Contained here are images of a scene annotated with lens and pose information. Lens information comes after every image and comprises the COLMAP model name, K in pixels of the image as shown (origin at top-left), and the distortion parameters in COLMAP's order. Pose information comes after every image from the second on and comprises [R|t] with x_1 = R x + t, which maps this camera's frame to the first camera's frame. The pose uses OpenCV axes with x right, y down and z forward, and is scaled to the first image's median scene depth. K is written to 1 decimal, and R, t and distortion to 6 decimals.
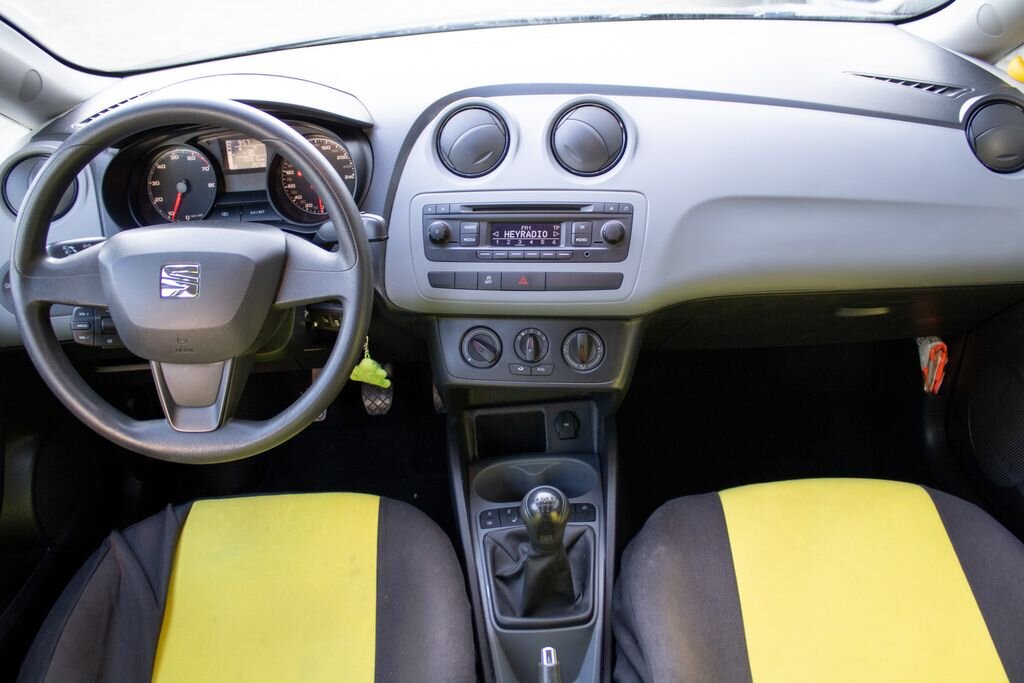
lens RADIAL K [[873.6, 0, 516.8], [0, 873.6, 337.5], [0, 0, 1]] dist [-0.142344, 0.086687]
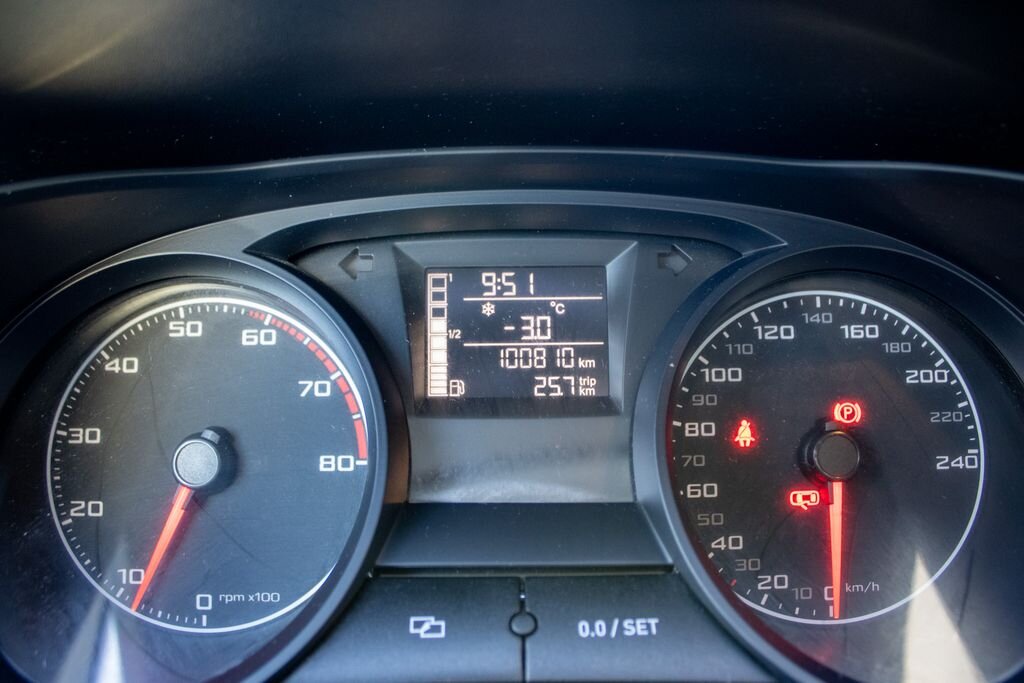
lens RADIAL K [[873.6, 0, 508.7], [0, 873.6, 339.5], [0, 0, 1]] dist [-0.142344, 0.086687]
pose [[0.998746, 0.048980, -0.010400, -0.334241], [-0.049540, 0.936377, -0.347481, -0.142596], [-0.007281, 0.347561, 0.937629, 0.837793]]
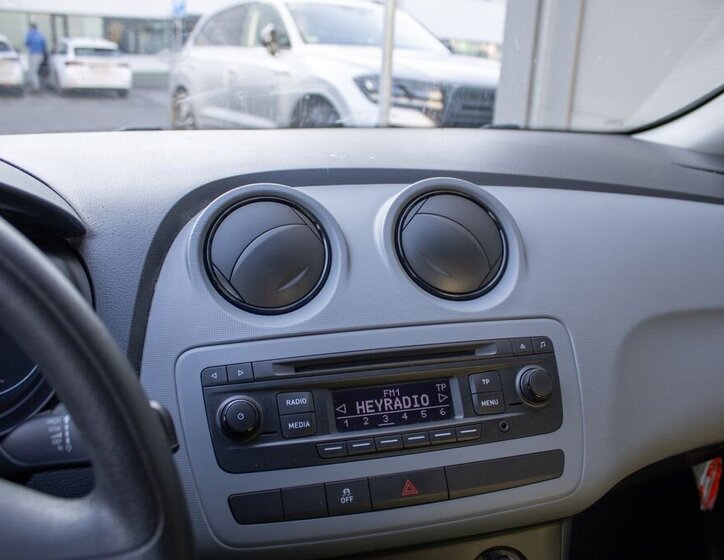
lens RADIAL K [[674.2, 0, 370.0], [0, 674.2, 306.3], [0, 0, 1]] dist [-0.126404, 0.000000]
pose [[0.919640, -0.054568, 0.388954, -0.170311], [0.136126, 0.973204, -0.185319, -0.099663], [-0.368419, 0.223373, 0.902426, 0.584585]]
